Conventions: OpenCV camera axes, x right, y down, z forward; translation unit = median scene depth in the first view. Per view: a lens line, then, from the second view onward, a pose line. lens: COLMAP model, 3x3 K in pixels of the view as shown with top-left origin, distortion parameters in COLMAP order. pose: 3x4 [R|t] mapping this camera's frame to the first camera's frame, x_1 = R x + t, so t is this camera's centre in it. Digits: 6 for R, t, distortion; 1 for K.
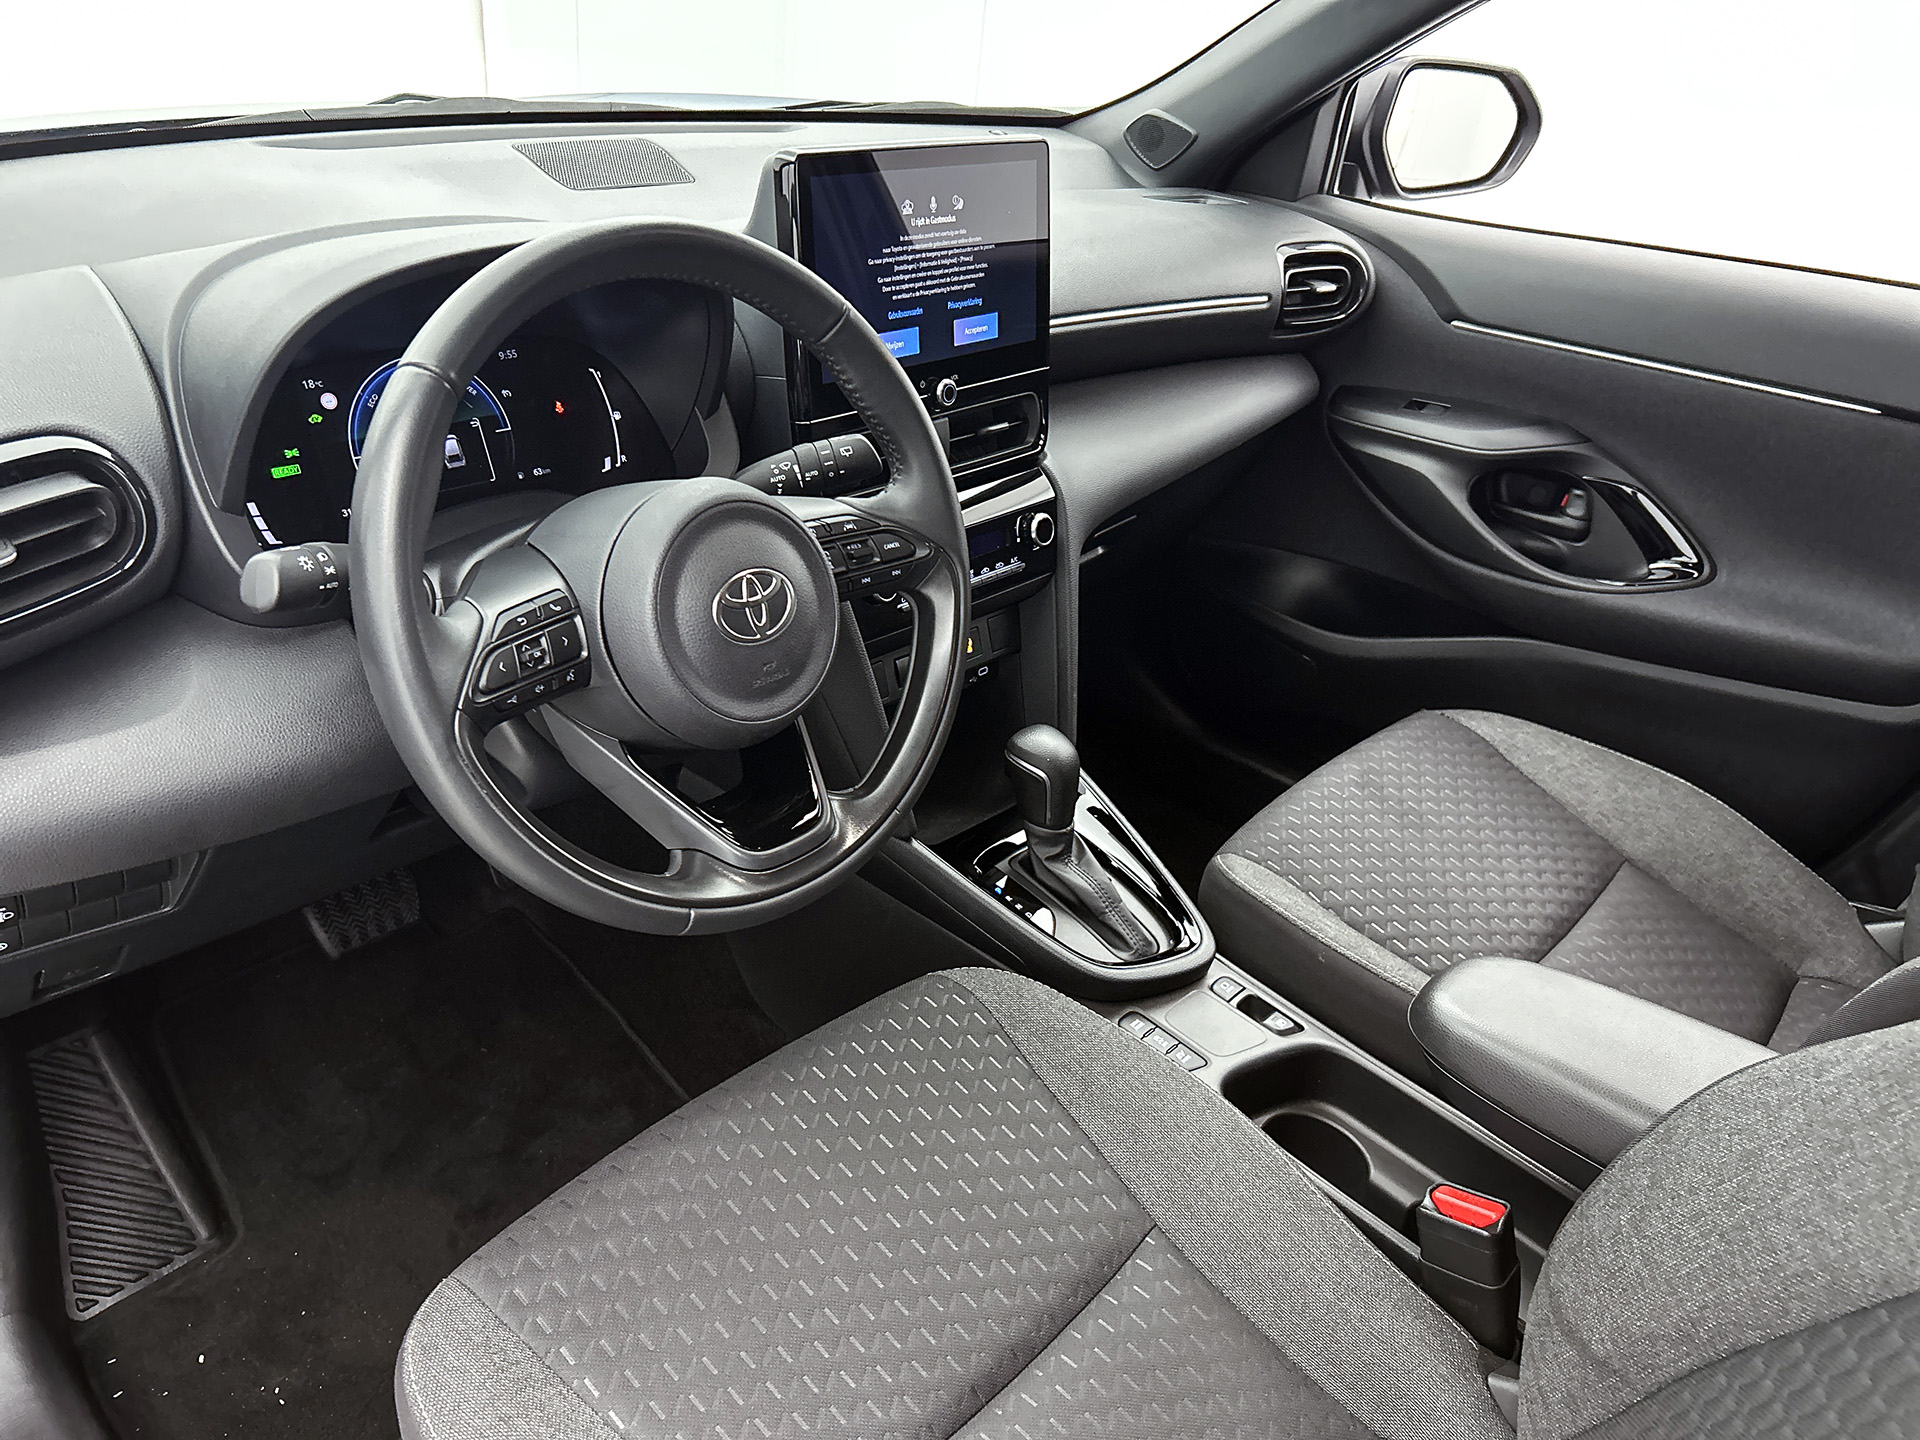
lens RADIAL K [[1468.2, 0, 944.5], [0, 1468.2, 724.2], [0, 0, 1]] dist [0.041281, -0.056088]
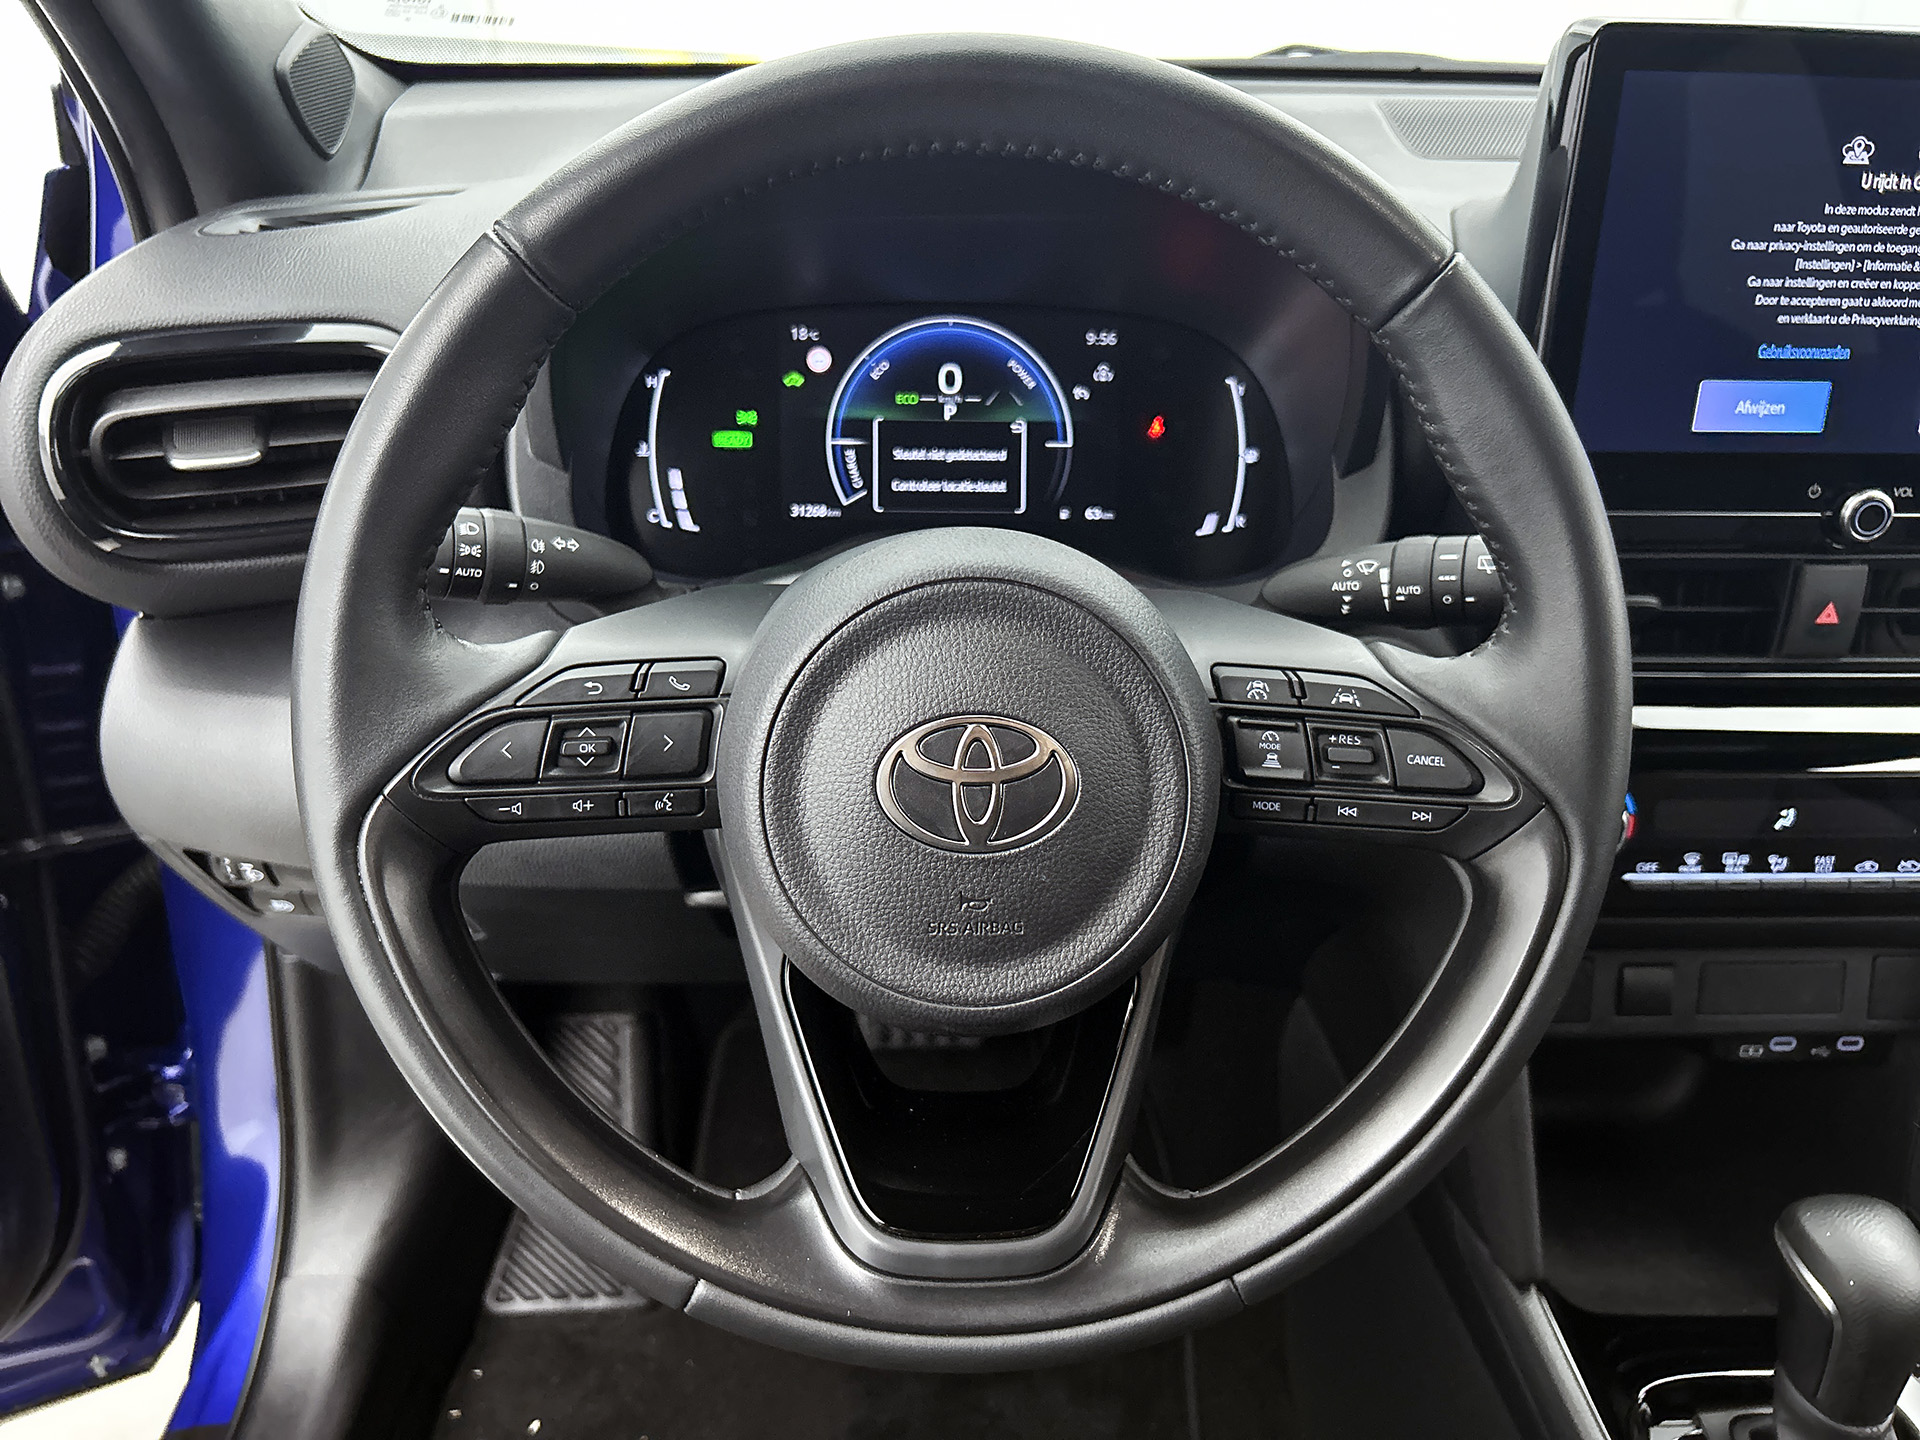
lens RADIAL K [[1468.2, 0, 950.0], [0, 1468.2, 720.1], [0, 0, 1]] dist [0.041281, -0.056088]
pose [[0.709757, 0.265272, -0.652592, 0.116888], [-0.307198, 0.950216, 0.052146, -0.077379], [0.633936, 0.163464, 0.755913, 0.374035]]
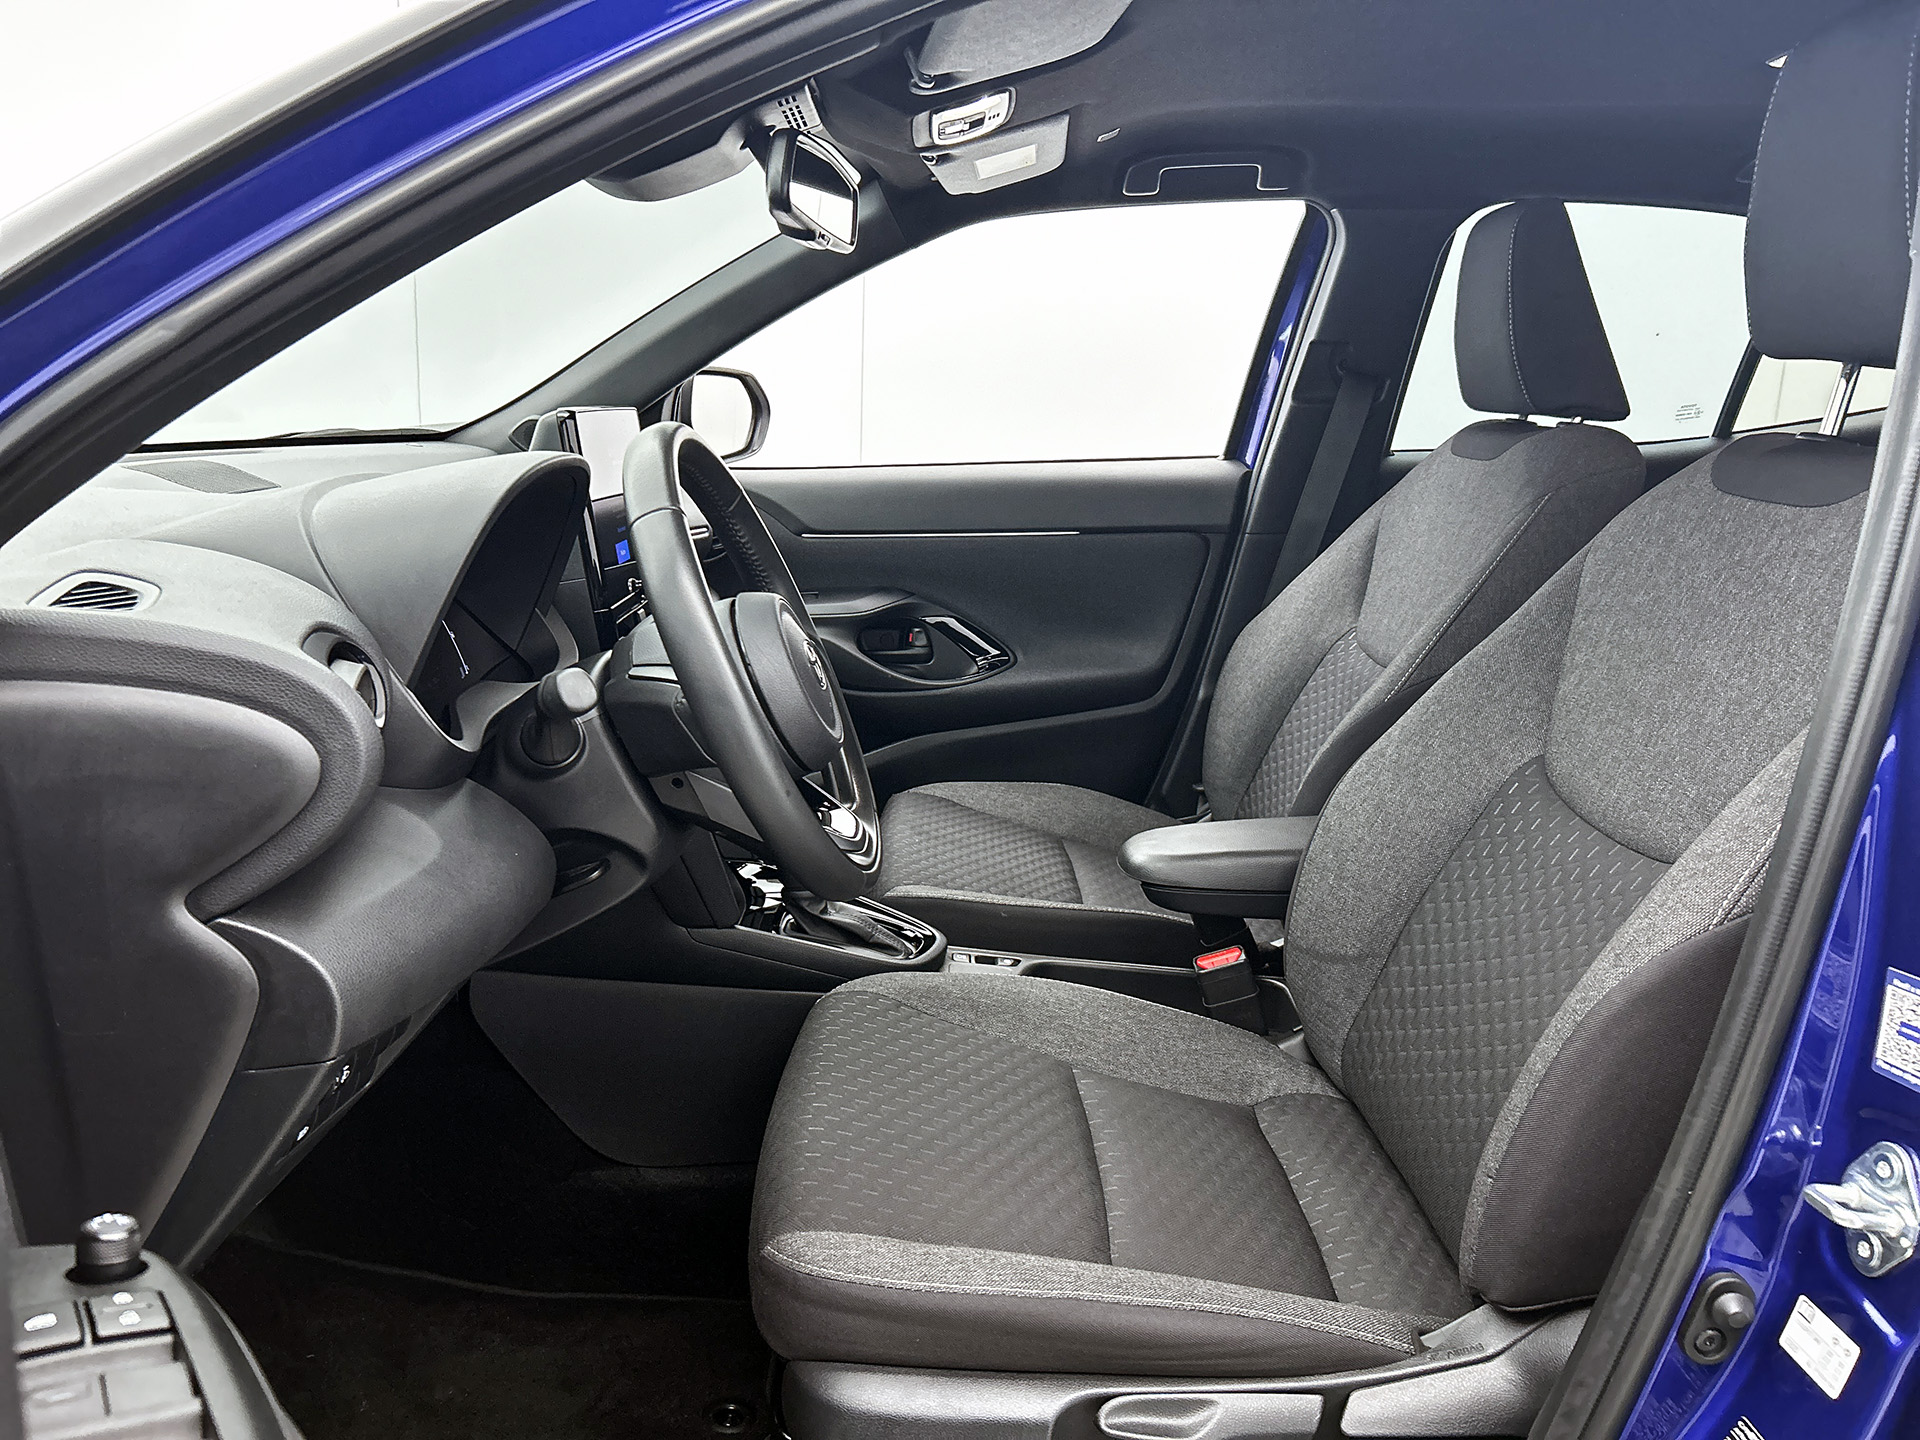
lens RADIAL K [[1468.2, 0, 941.2], [0, 1468.2, 716.4], [0, 0, 1]] dist [0.041281, -0.056088]
pose [[0.730128, -0.211538, 0.649742, -0.603158], [0.364585, 0.924816, -0.108596, 0.103269], [-0.577919, 0.316175, 0.752358, -0.080859]]
